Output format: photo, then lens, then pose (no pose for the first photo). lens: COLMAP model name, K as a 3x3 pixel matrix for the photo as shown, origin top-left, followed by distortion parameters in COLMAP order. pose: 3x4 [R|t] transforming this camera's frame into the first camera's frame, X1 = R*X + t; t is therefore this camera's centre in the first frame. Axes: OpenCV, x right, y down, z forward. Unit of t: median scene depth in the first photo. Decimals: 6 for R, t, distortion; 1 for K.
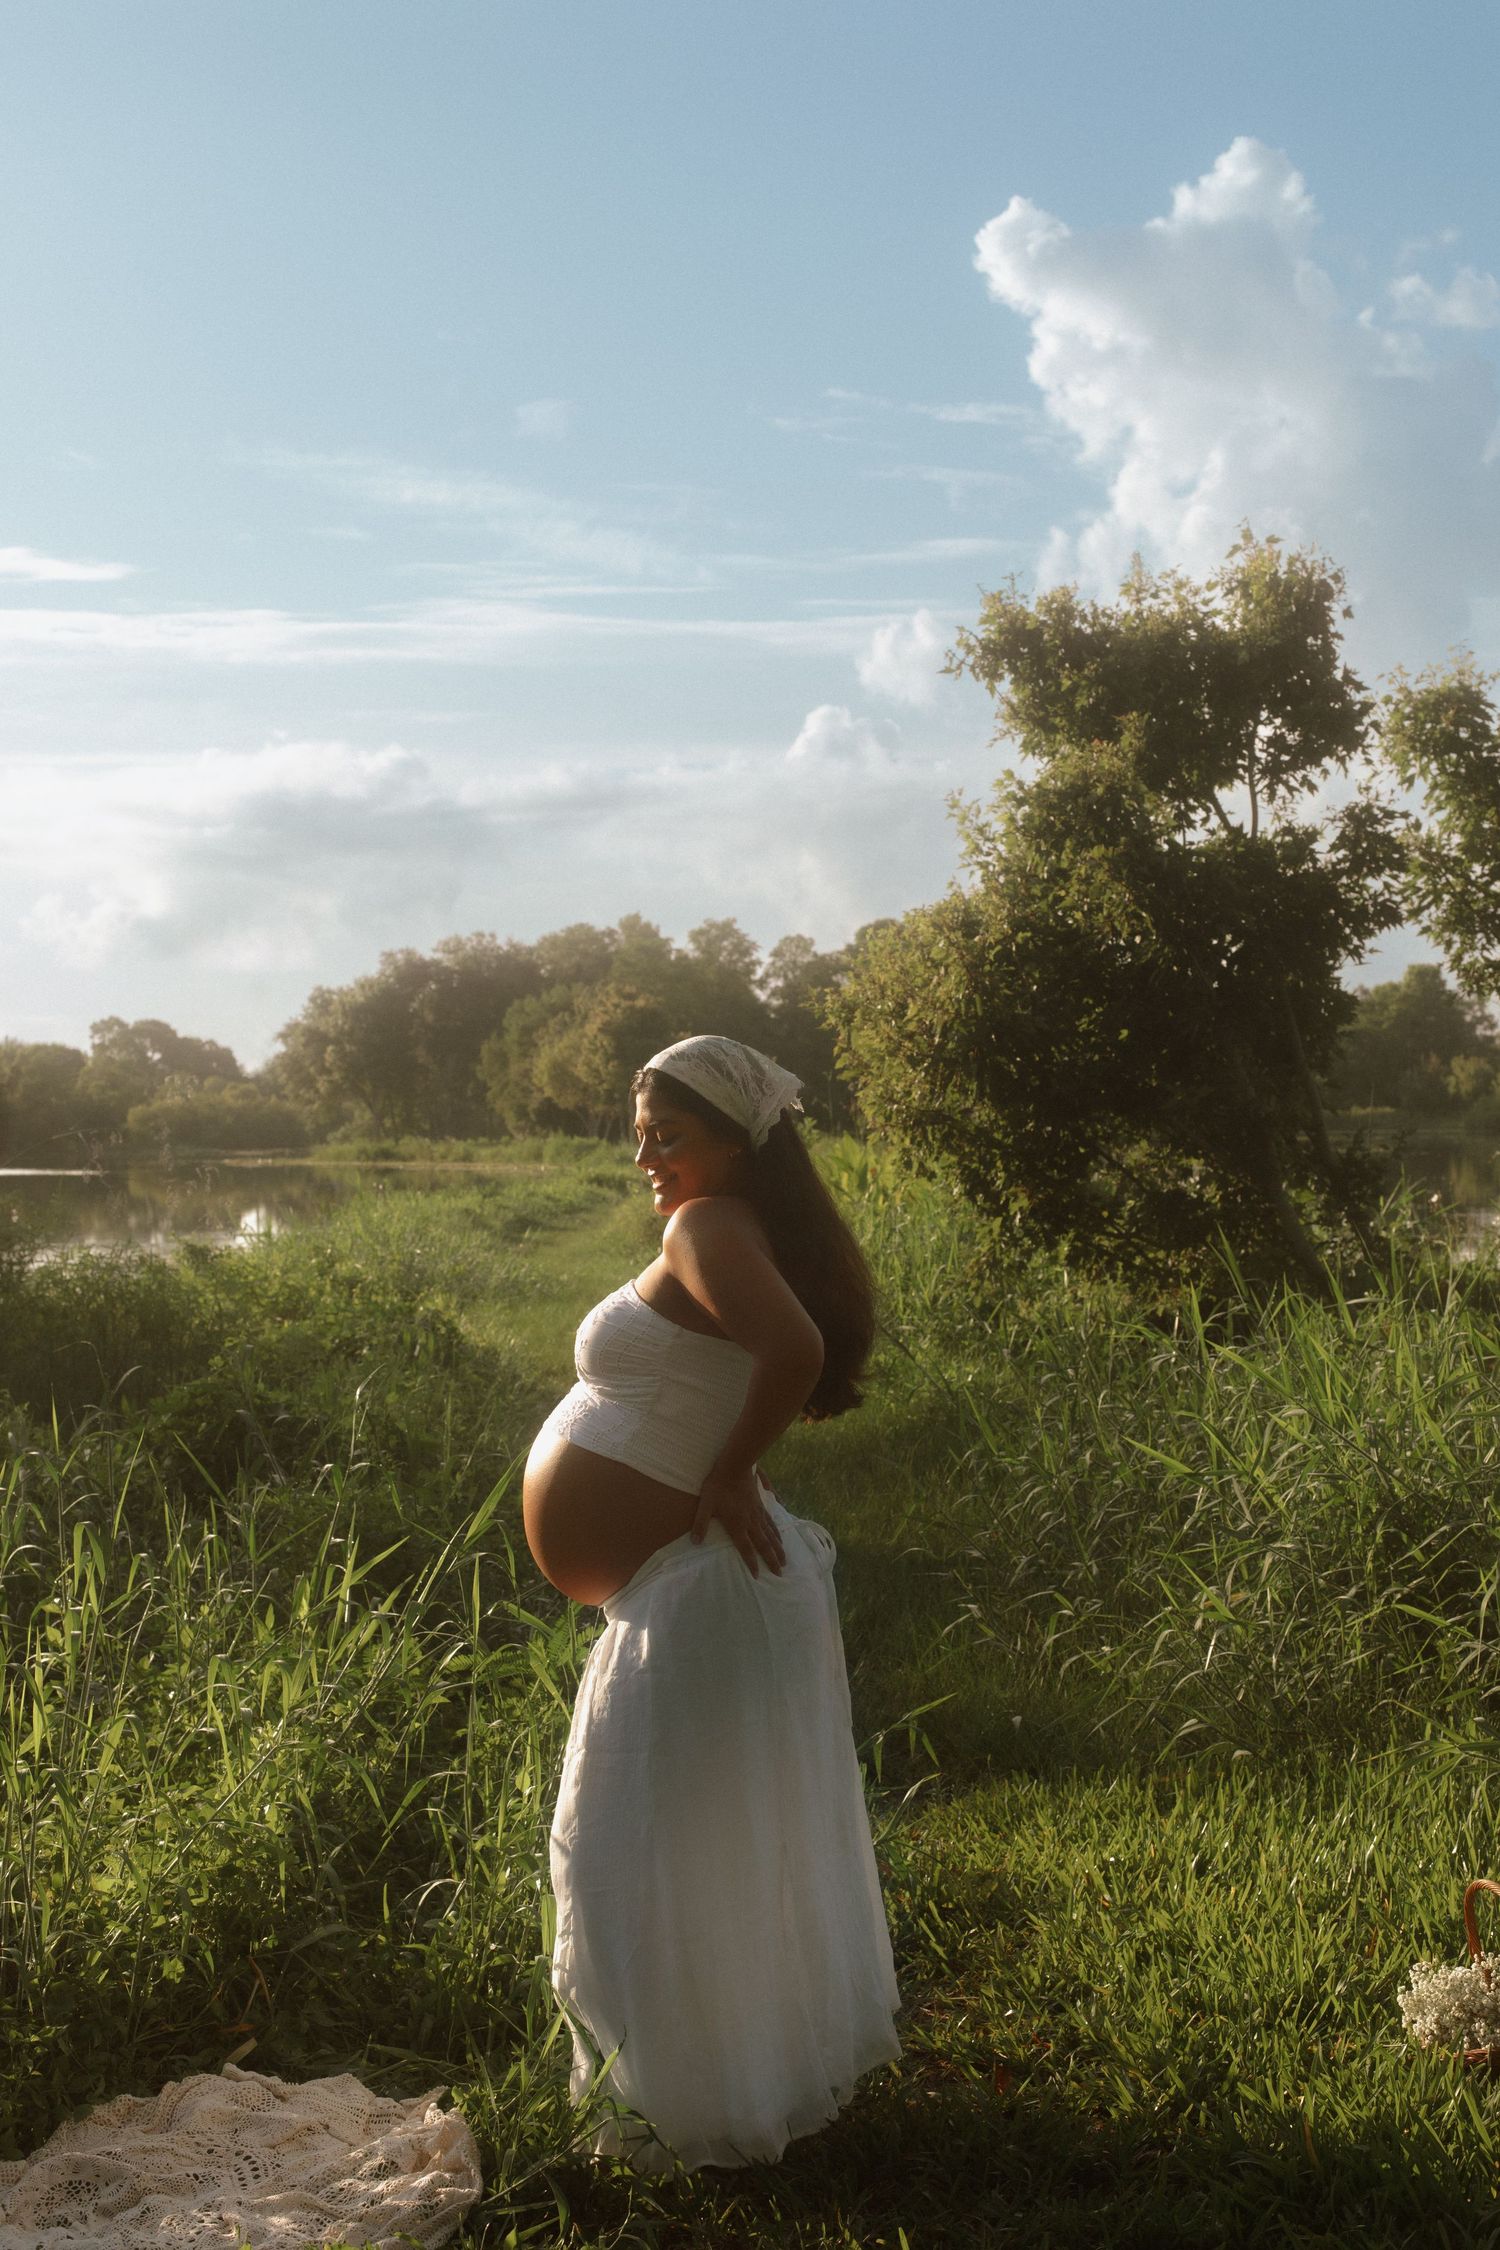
lens RADIAL K [[3355.0, 0, 744.5], [0, 3355.0, 1110.2], [0, 0, 1]] dist [-0.004478, 0.000000]
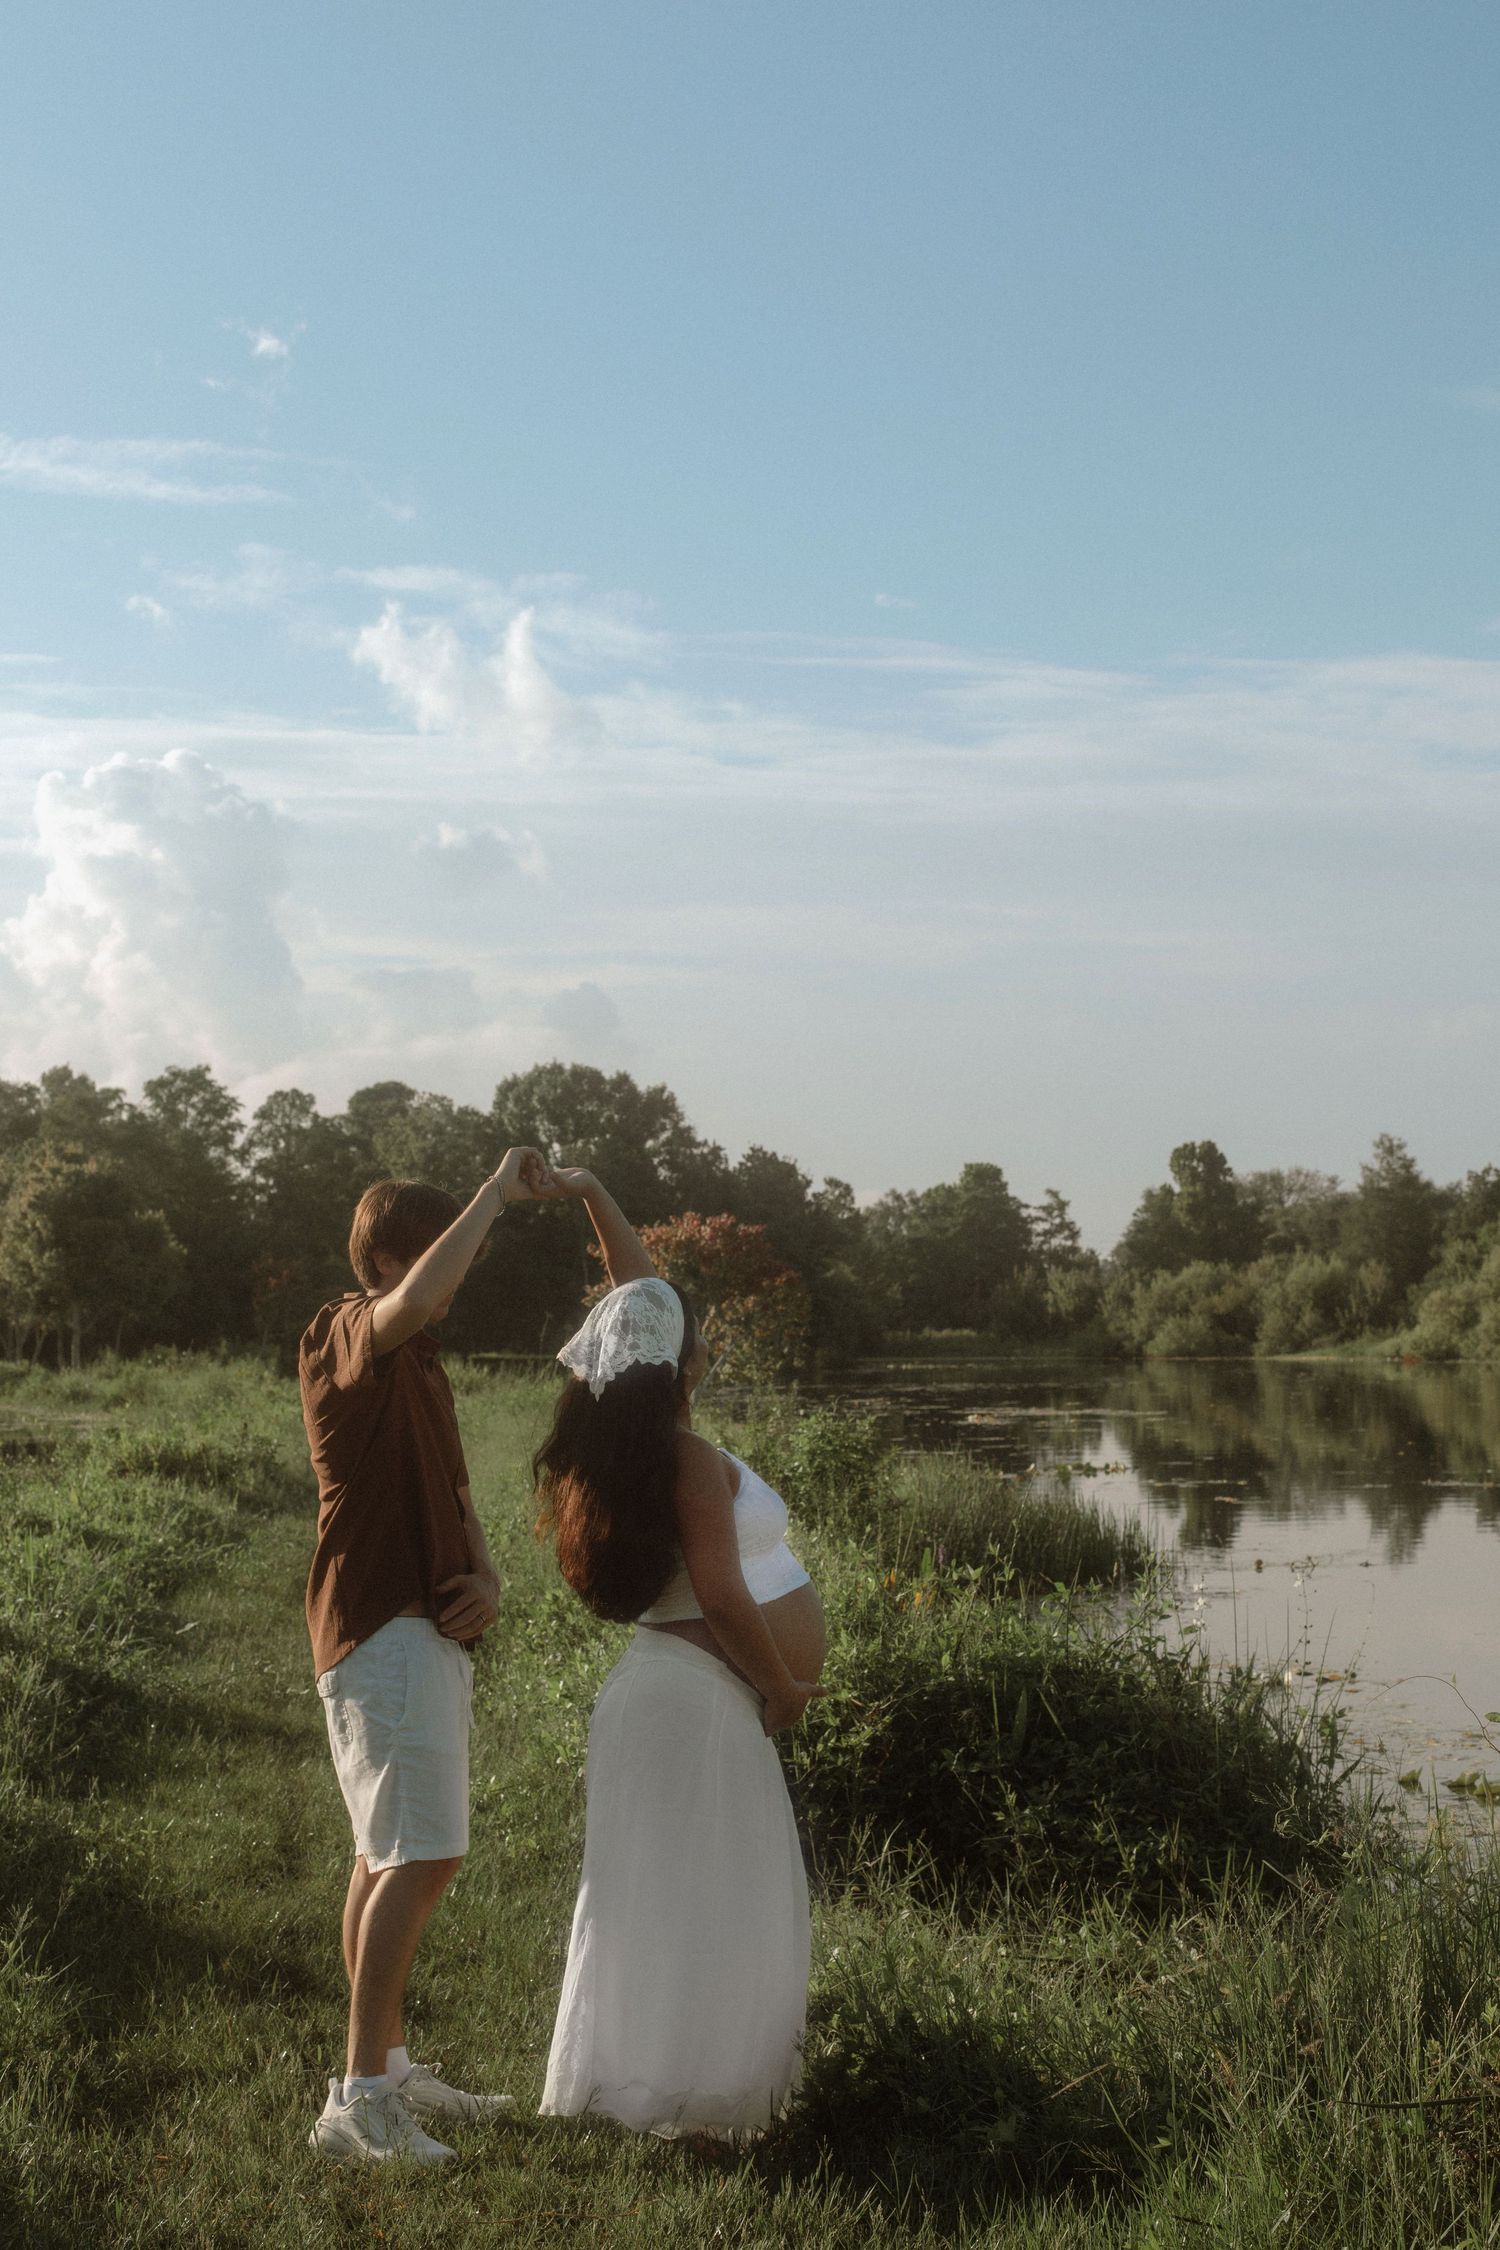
lens RADIAL K [[3355.0, 0, 730.0], [0, 3355.0, 1186.1], [0, 0, 1]] dist [-0.004478, 0.000000]
pose [[0.984050, 0.014822, 0.177275, -0.023187], [-0.007124, 0.999007, -0.043984, 0.001392], [-0.177751, 0.042019, 0.983178, 0.285244]]
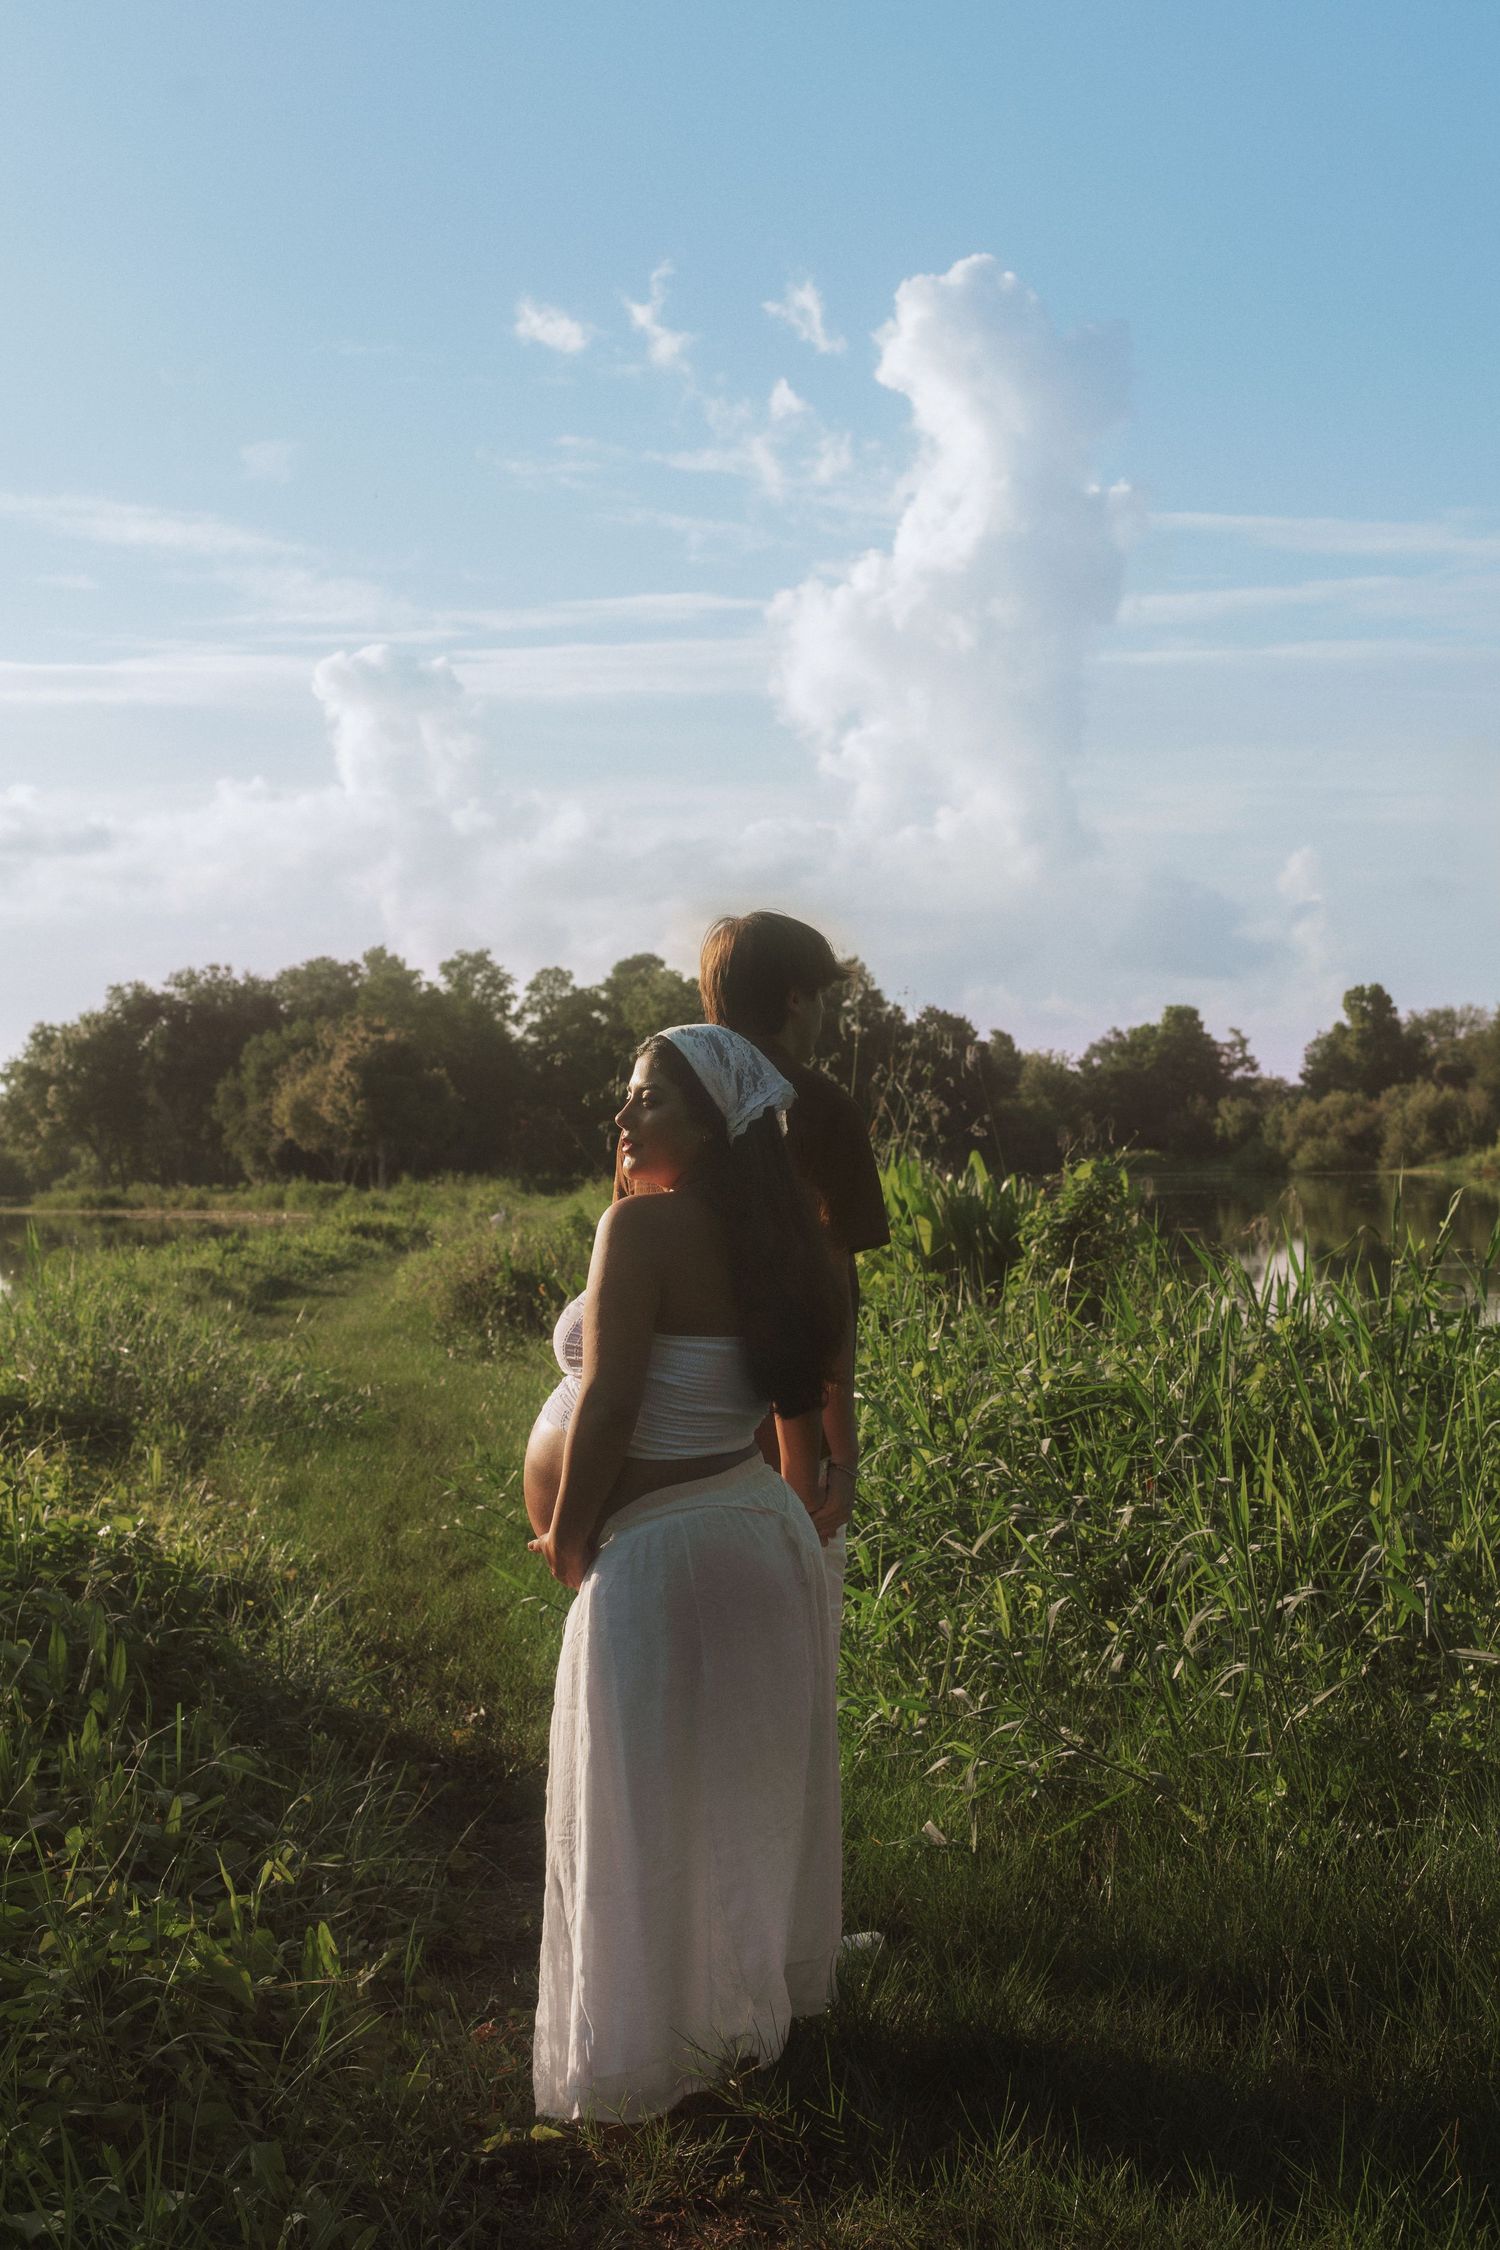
lens RADIAL K [[3355.0, 0, 810.1], [0, 3355.0, 1092.3], [0, 0, 1]] dist [-0.004478, 0.000000]
pose [[0.995138, -0.001112, 0.098486, -0.006649], [0.003007, 0.999813, -0.019090, 0.001305], [-0.098446, 0.019293, 0.994955, 0.060526]]
